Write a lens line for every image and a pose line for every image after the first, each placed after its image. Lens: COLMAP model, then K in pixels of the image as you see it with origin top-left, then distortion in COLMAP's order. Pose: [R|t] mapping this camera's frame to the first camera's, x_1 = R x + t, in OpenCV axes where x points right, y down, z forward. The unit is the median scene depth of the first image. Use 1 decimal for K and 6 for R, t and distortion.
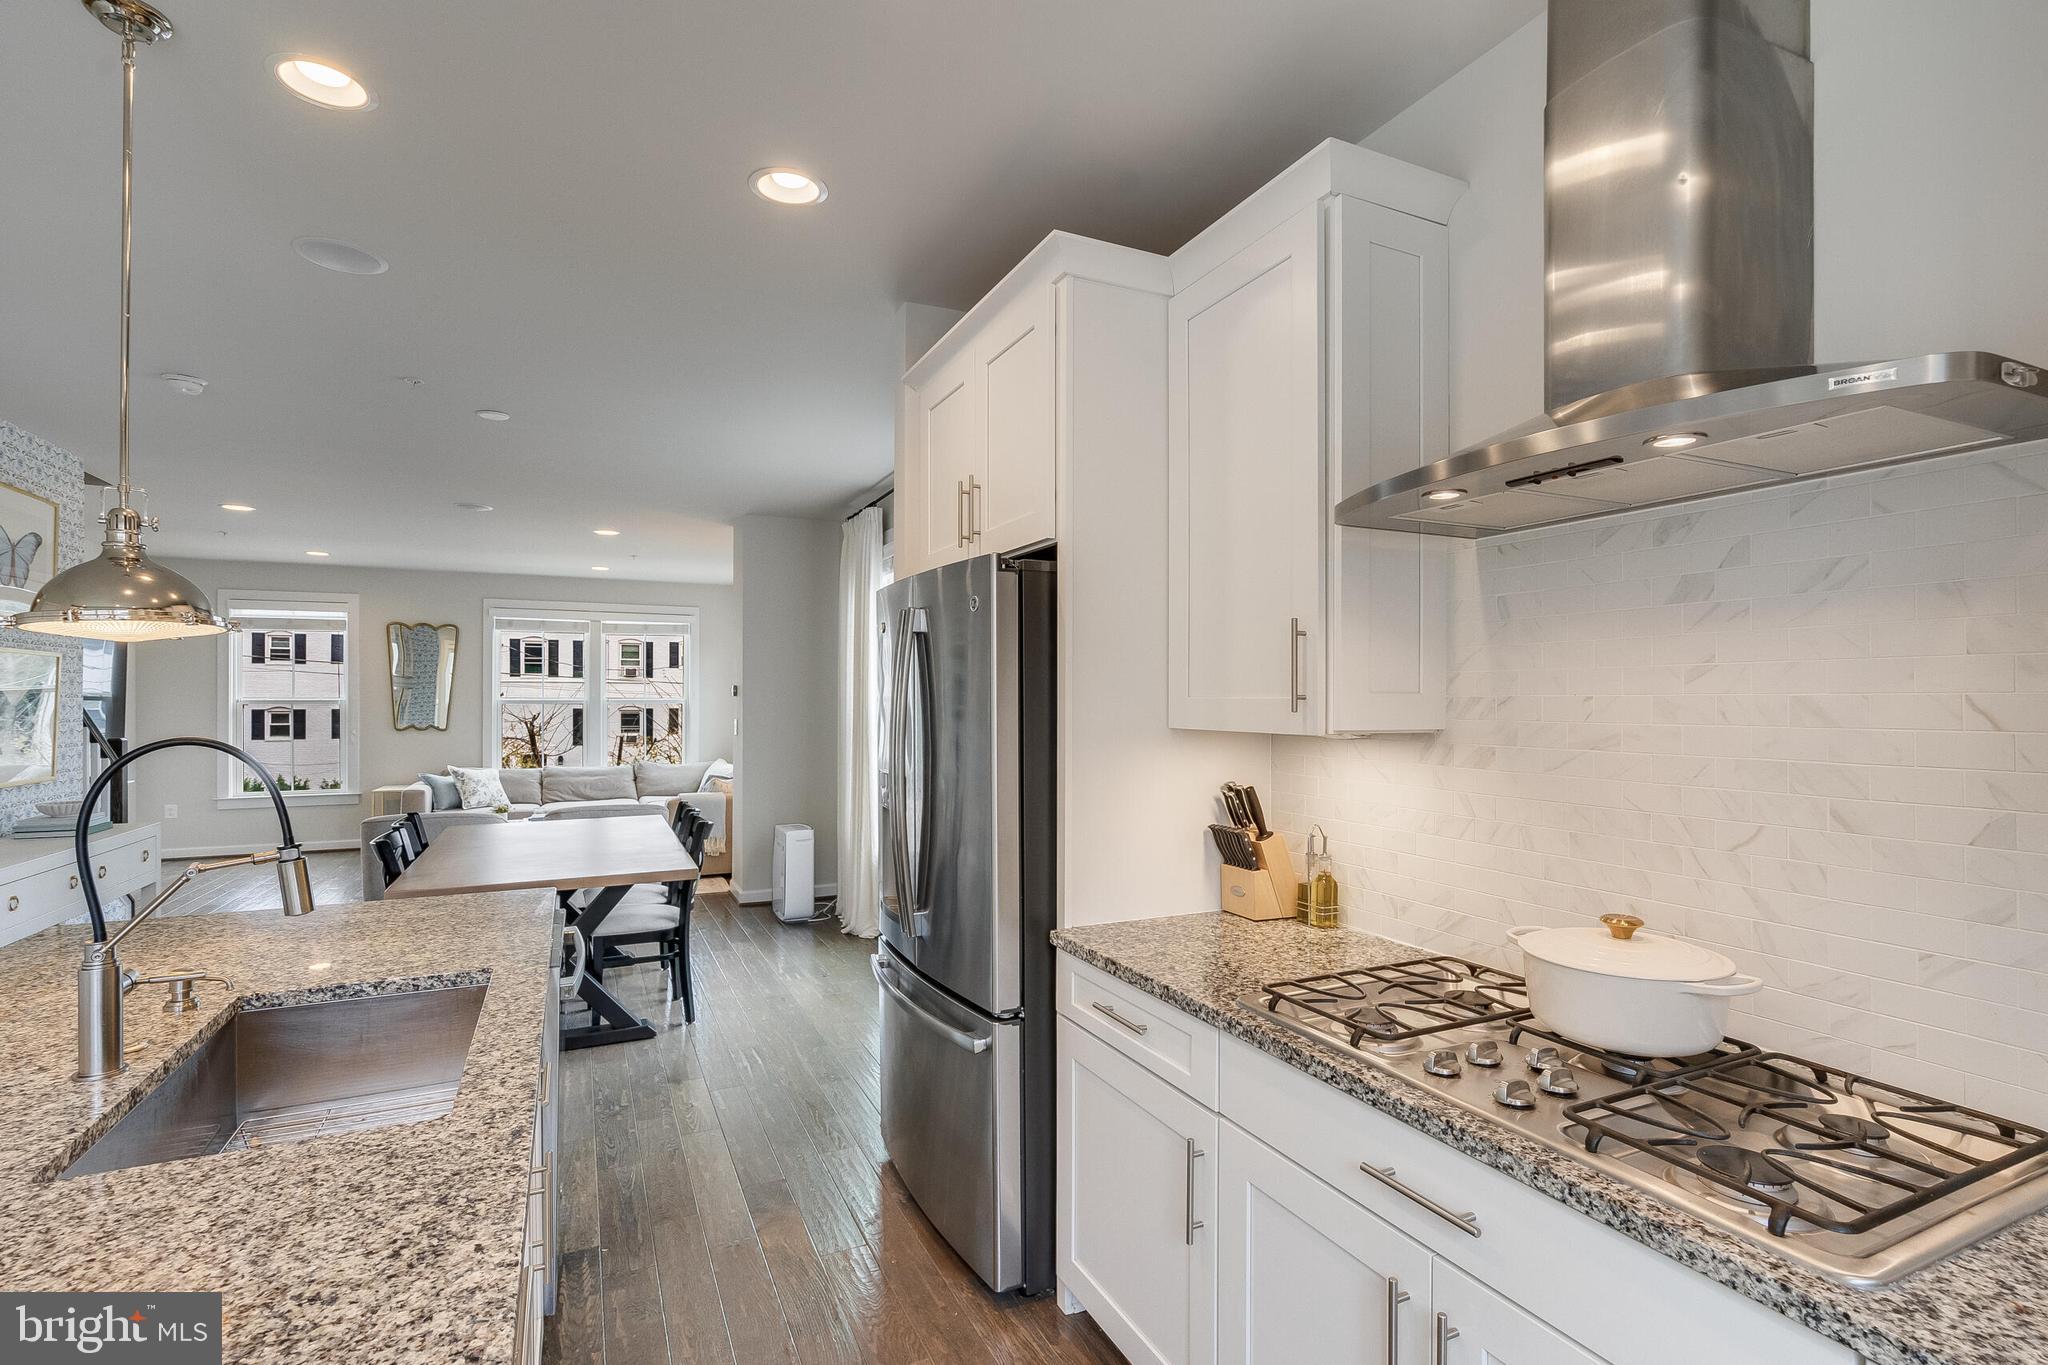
lens RADIAL K [[938.1, 0, 1019.0], [0, 938.1, 704.6], [0, 0, 1]] dist [-0.002670, 0.003200]
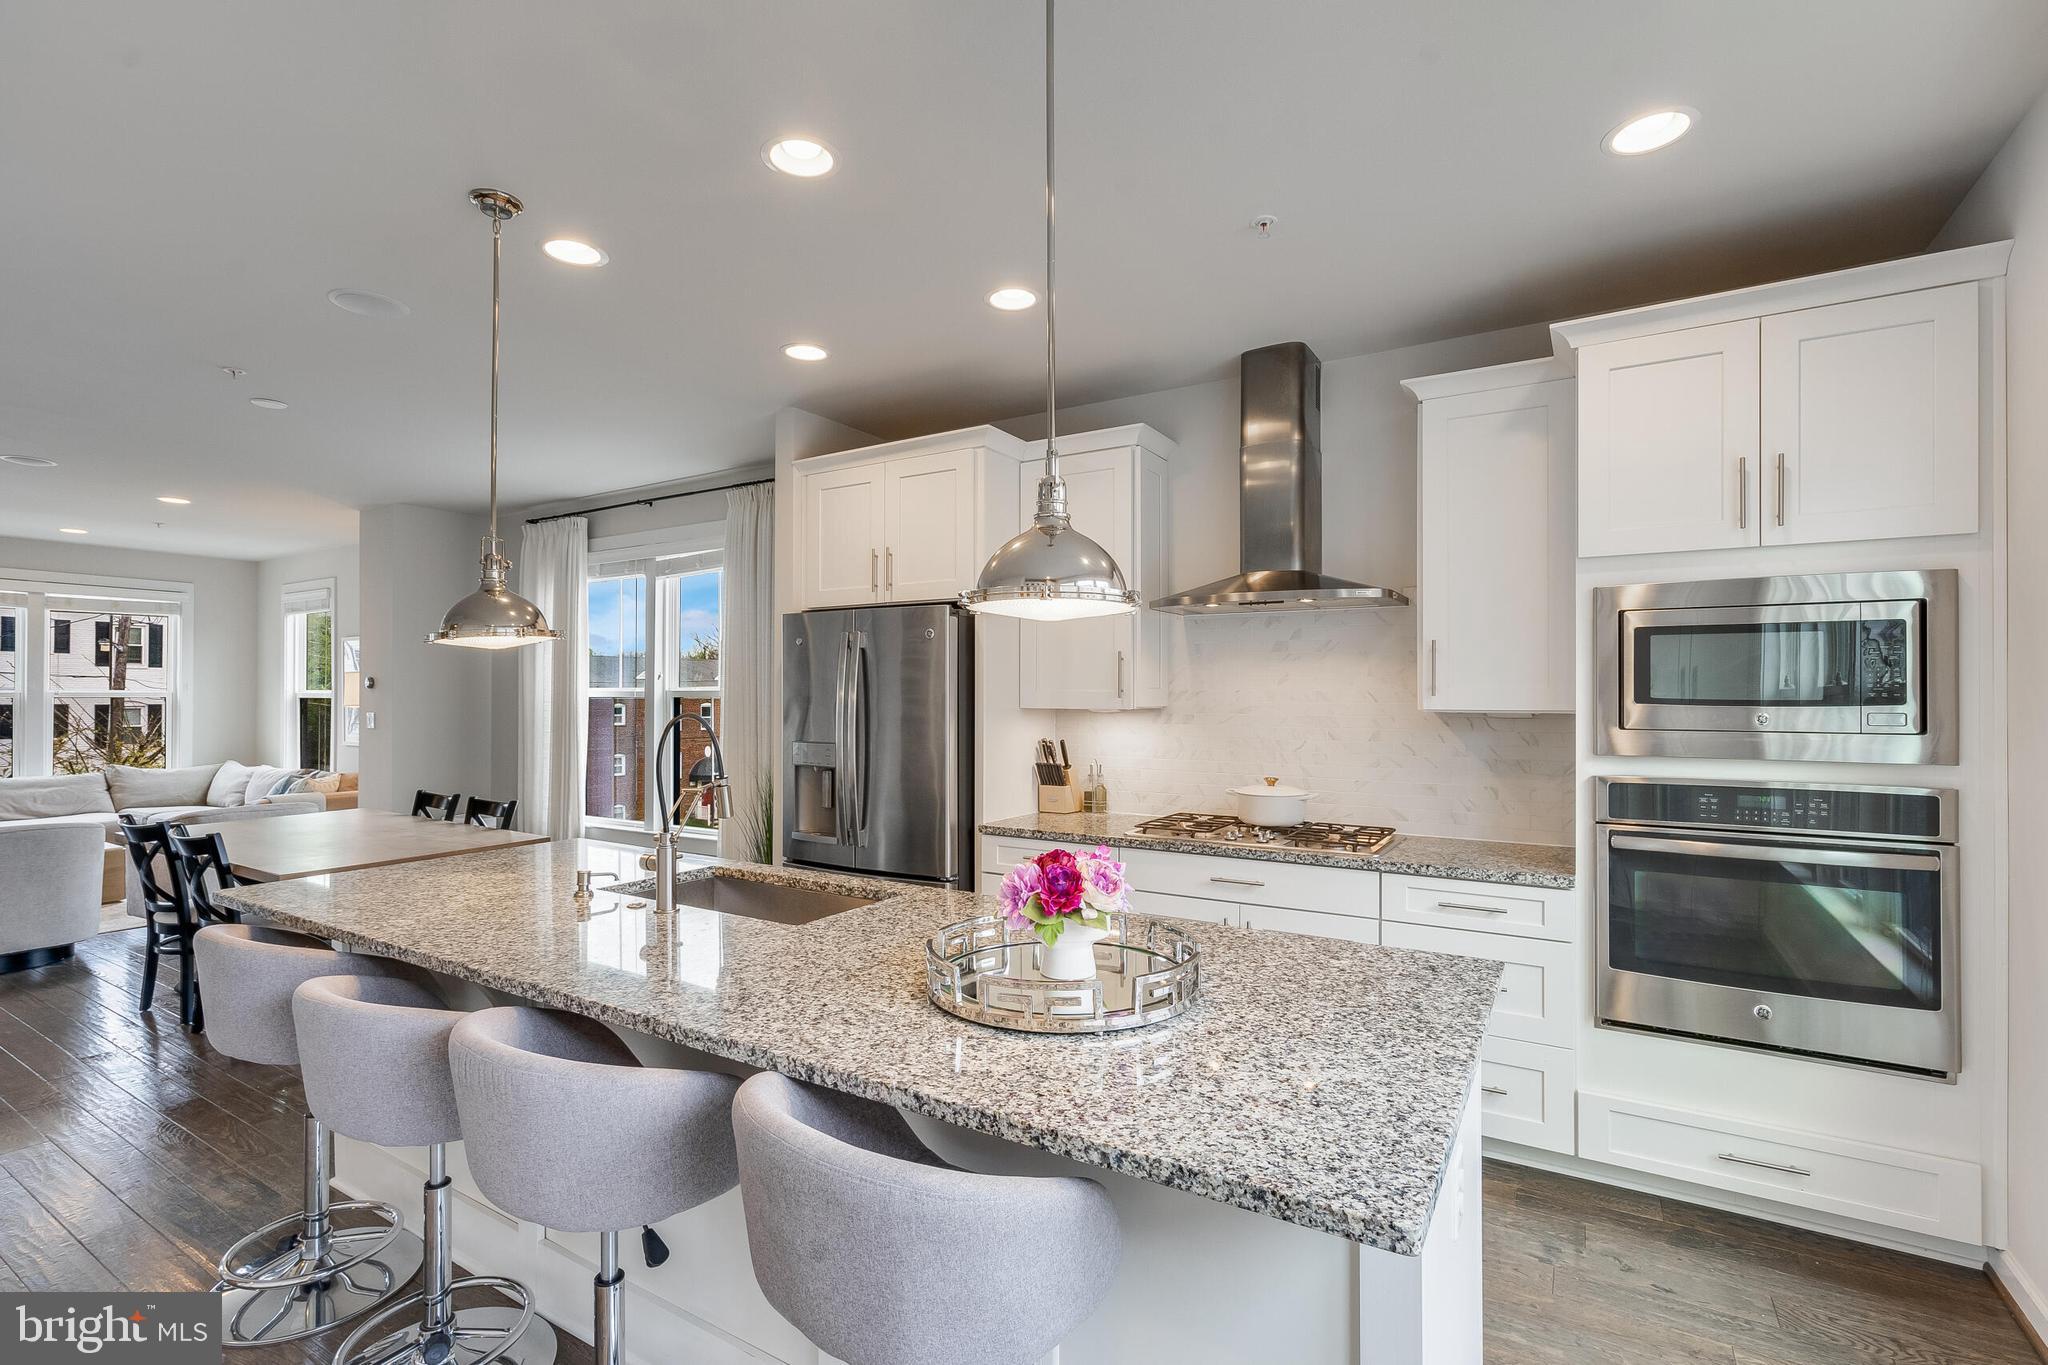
lens RADIAL K [[938.1, 0, 989.7], [0, 938.1, 690.2], [0, 0, 1]] dist [-0.002670, 0.003200]
pose [[0.841770, 0.001549, 0.539834, -0.301159], [0.002683, 0.999972, -0.007052, 0.001503], [-0.539829, 0.007384, 0.841742, -0.159015]]
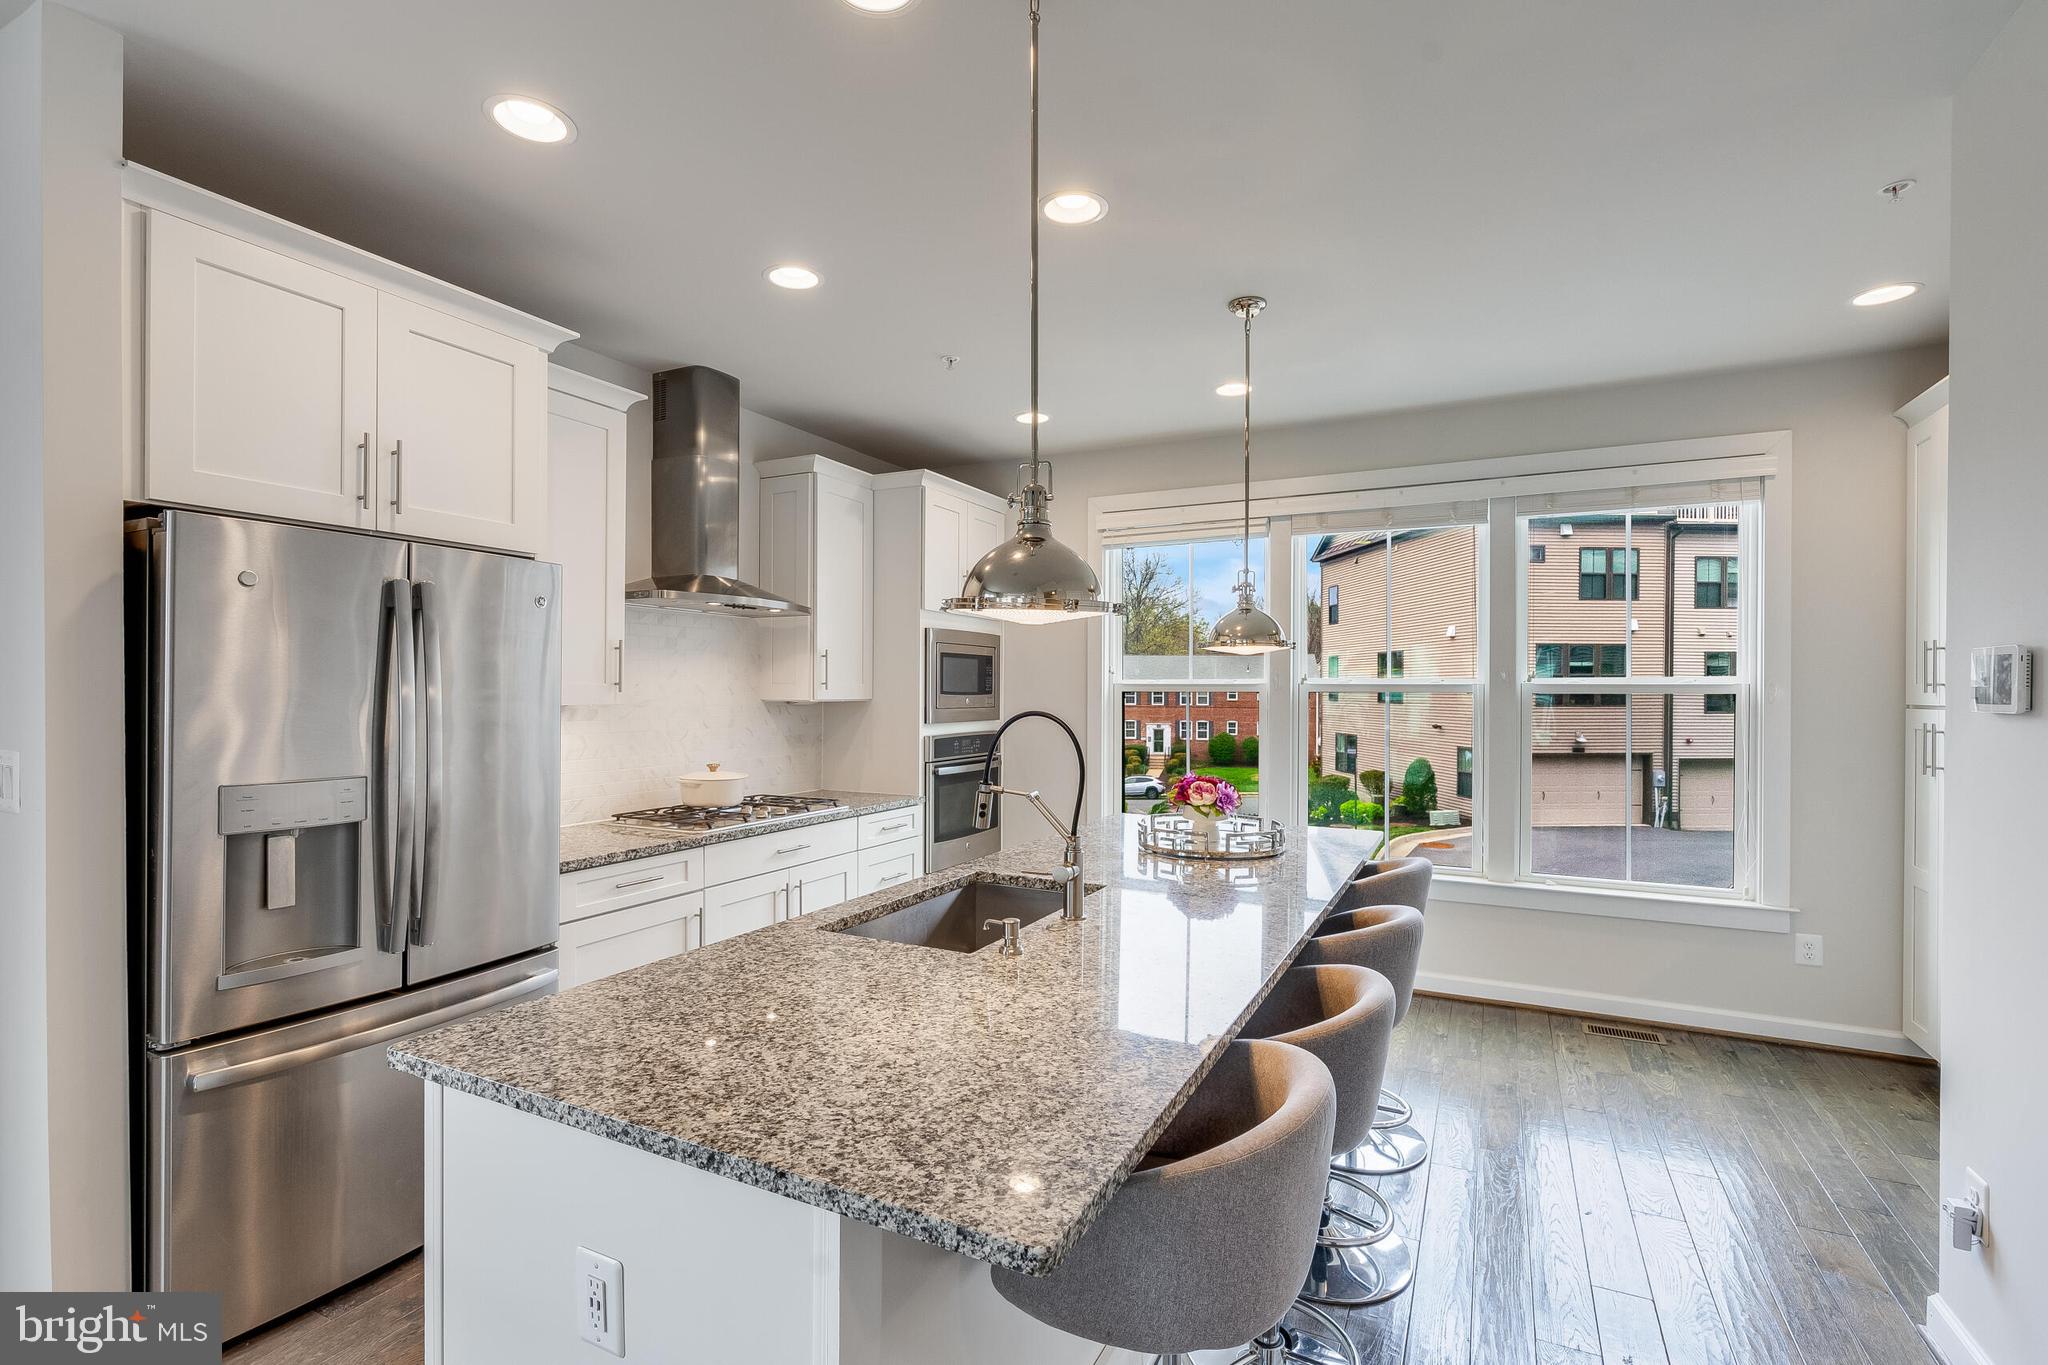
lens RADIAL K [[938.1, 0, 1017.1], [0, 938.1, 688.6], [0, 0, 1]] dist [-0.002670, 0.003200]
pose [[-0.610606, 0.002181, 0.791932, -0.465950], [0.003886, 0.999992, 0.000242, 0.001204], [-0.791925, 0.003225, -0.610610, 0.439046]]
